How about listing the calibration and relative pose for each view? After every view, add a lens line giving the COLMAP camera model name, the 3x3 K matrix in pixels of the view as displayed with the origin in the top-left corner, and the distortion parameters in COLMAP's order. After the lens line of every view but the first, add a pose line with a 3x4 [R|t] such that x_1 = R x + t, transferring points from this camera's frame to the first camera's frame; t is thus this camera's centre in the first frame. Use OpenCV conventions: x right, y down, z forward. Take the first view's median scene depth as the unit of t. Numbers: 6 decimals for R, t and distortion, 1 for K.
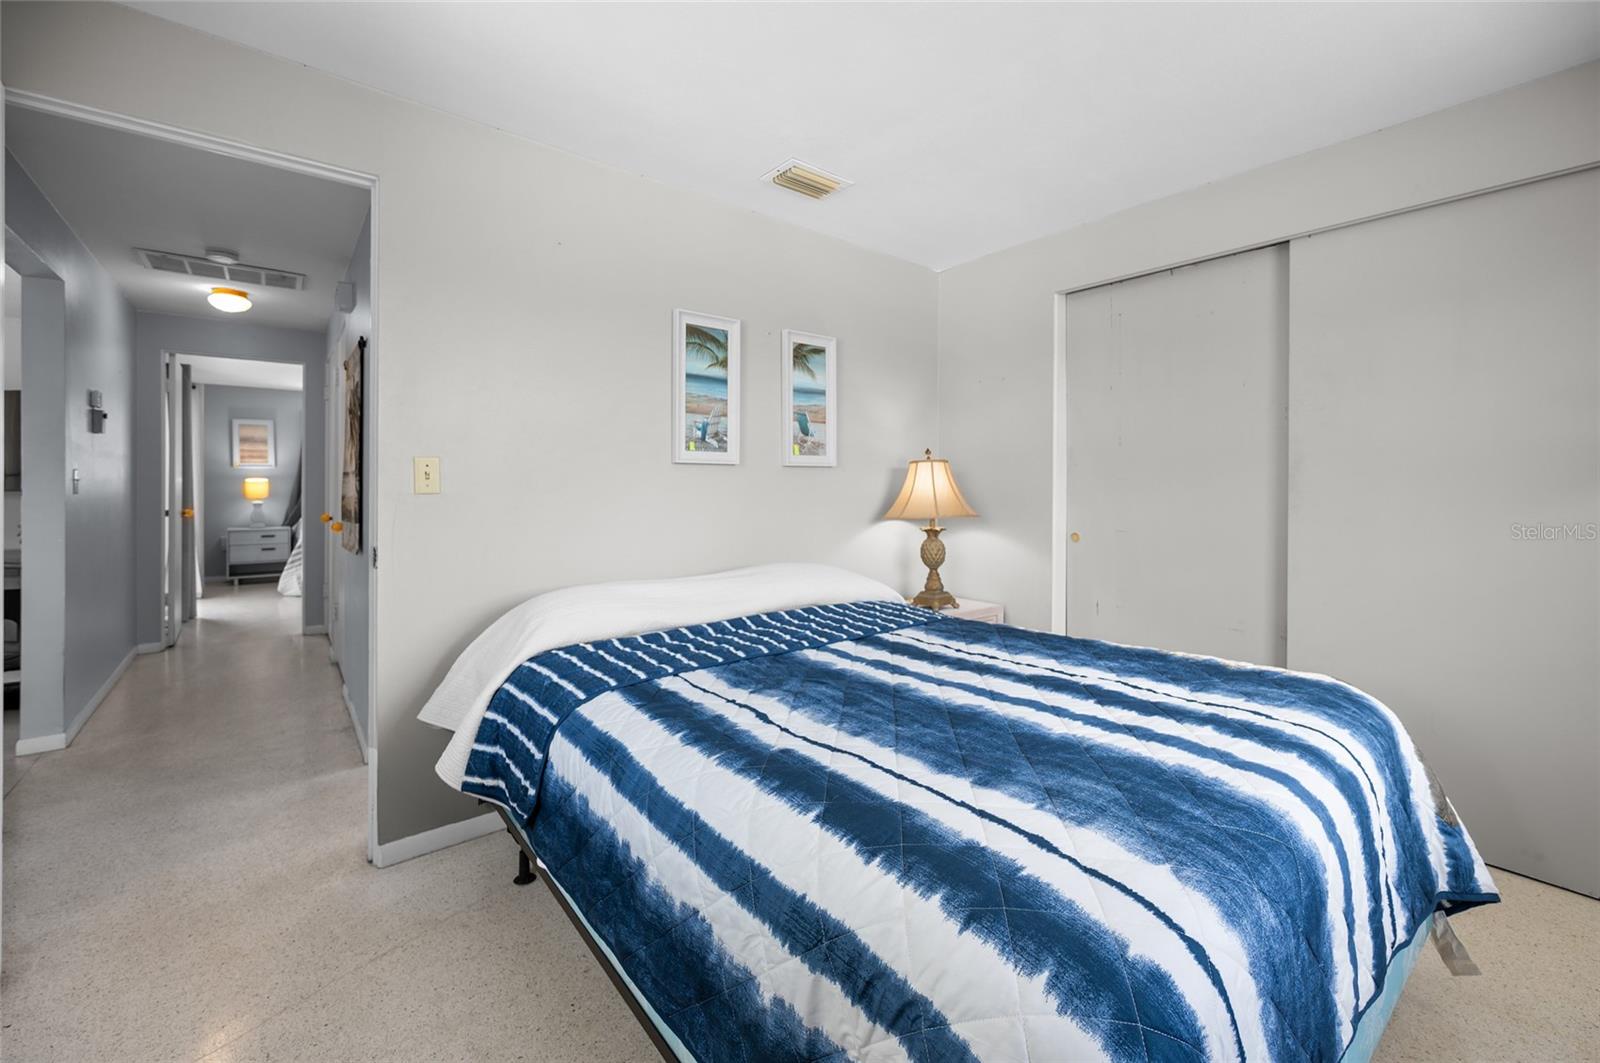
lens RADIAL K [[654.3, 0, 799.1], [0, 654.3, 487.1], [0, 0, 1]] dist [-0.000822, -0.000011]
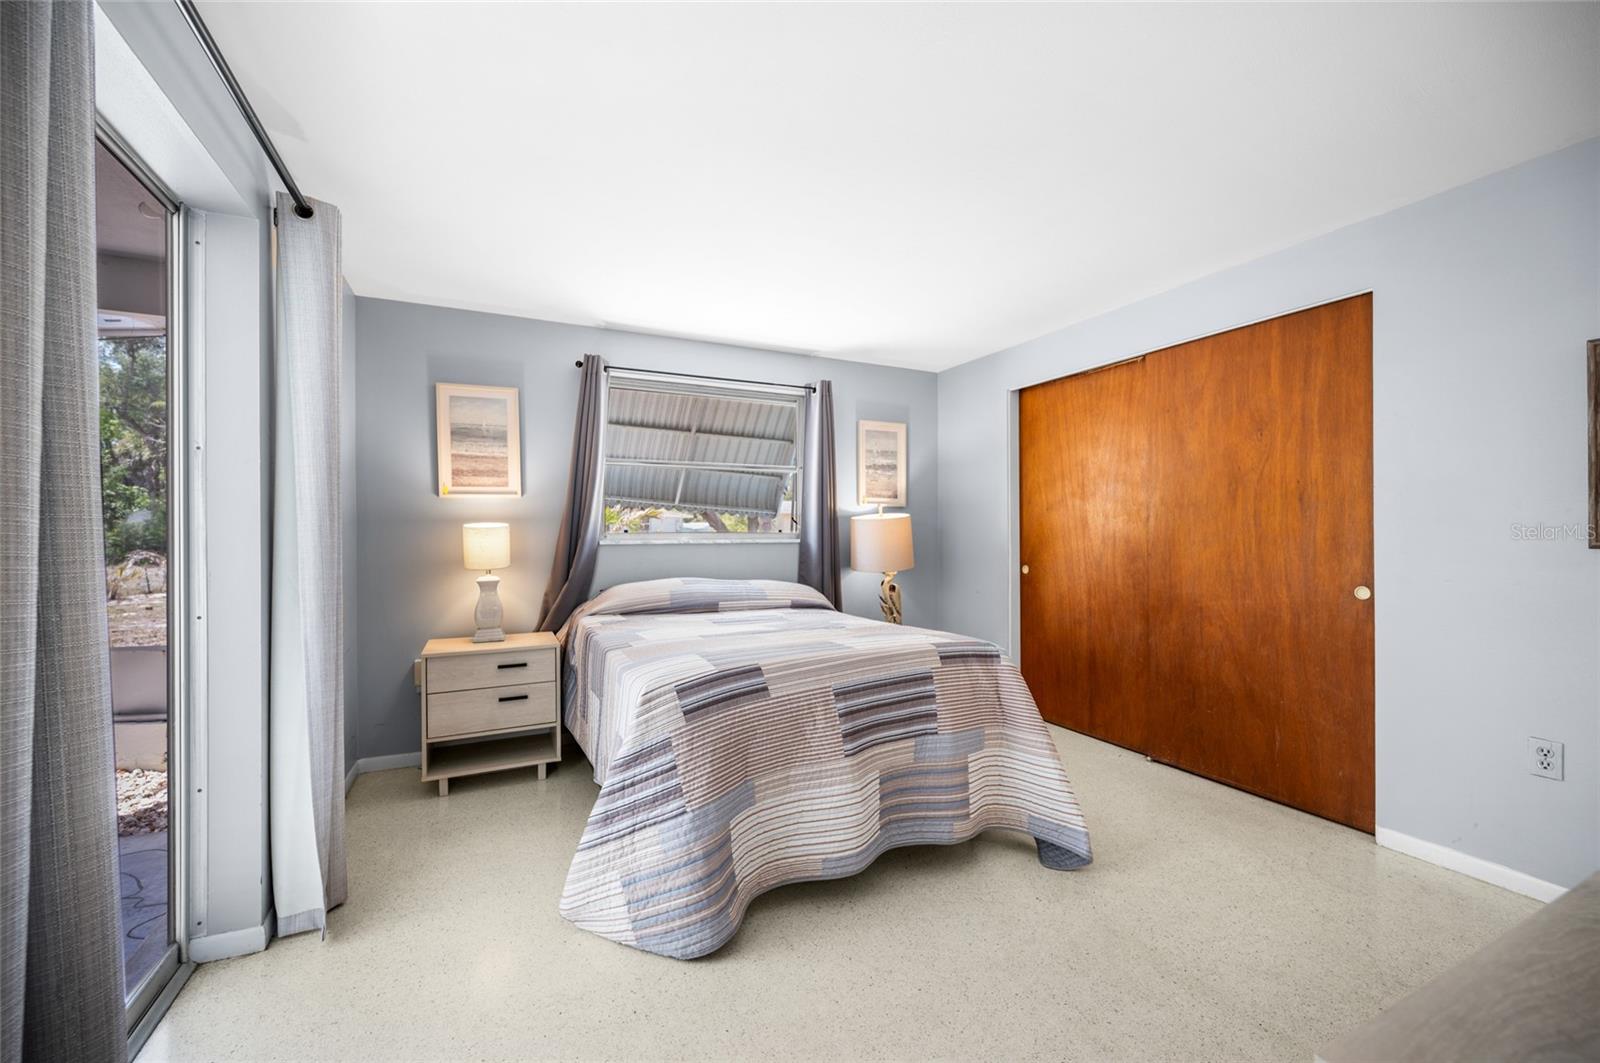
lens RADIAL K [[637.5, 0, 800.0], [0, 637.5, 531.5], [0, 0, 1]] dist [-0.000024, -0.000002]
pose [[0.974071, -0.011171, -0.225968, -0.541498], [0.009959, 0.999929, -0.006502, -0.002027], [0.226025, 0.004083, 0.974113, 0.647657]]
